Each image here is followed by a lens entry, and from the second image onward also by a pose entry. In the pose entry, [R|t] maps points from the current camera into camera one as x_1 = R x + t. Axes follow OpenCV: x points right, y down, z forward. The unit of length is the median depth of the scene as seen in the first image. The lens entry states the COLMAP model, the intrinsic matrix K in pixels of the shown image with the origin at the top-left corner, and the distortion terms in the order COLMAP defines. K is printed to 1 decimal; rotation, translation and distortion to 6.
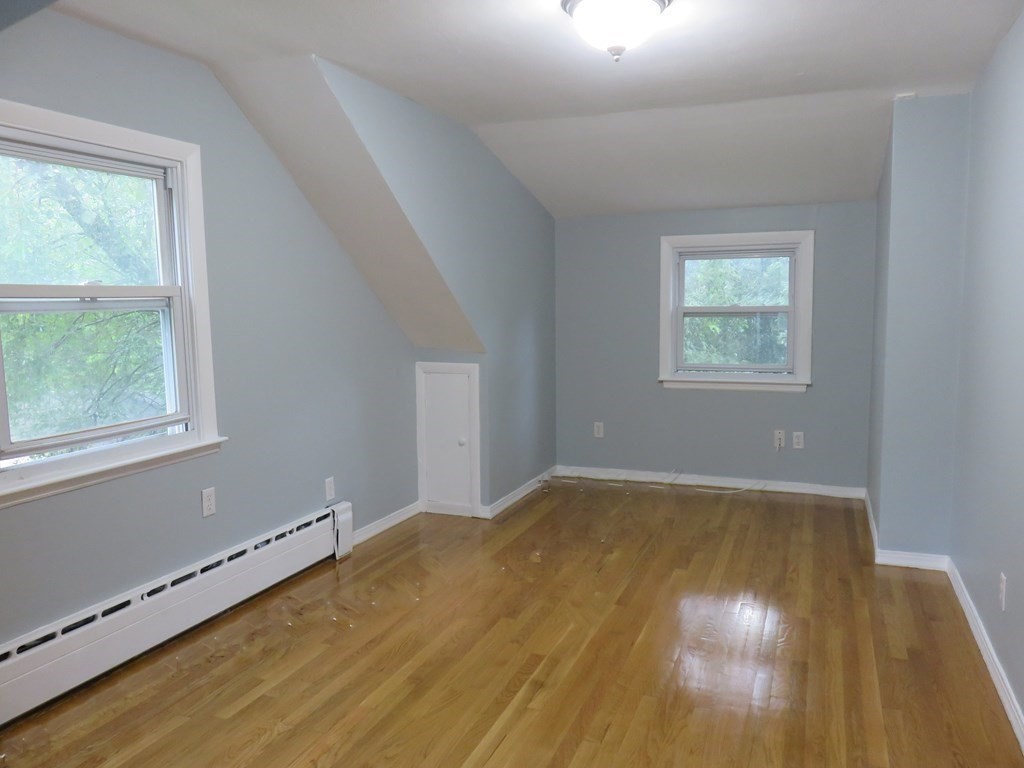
lens RADIAL K [[772.5, 0, 511.5], [0, 772.5, 384.8], [0, 0, 1]] dist [-0.002768, -0.003967]
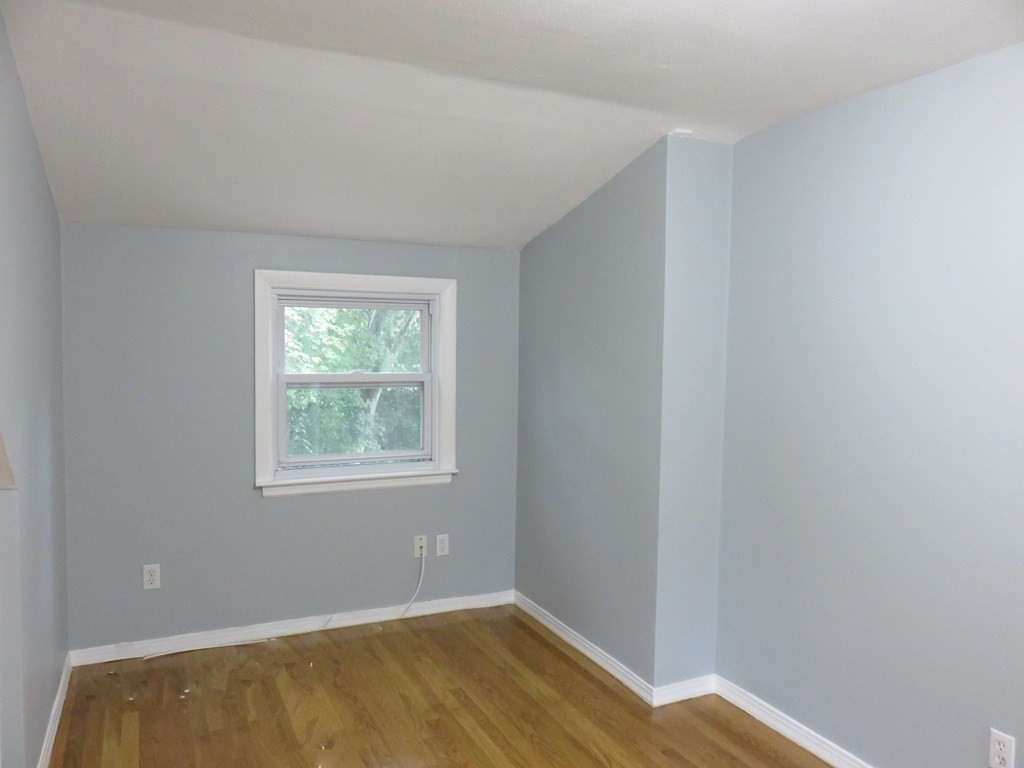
lens RADIAL K [[772.5, 0, 513.1], [0, 772.5, 387.3], [0, 0, 1]] dist [-0.002768, -0.003967]
pose [[0.668833, -0.023548, 0.743040, -0.158271], [0.057450, 0.998146, -0.020080, -0.067897], [-0.741190, 0.056118, 0.668946, 0.416398]]
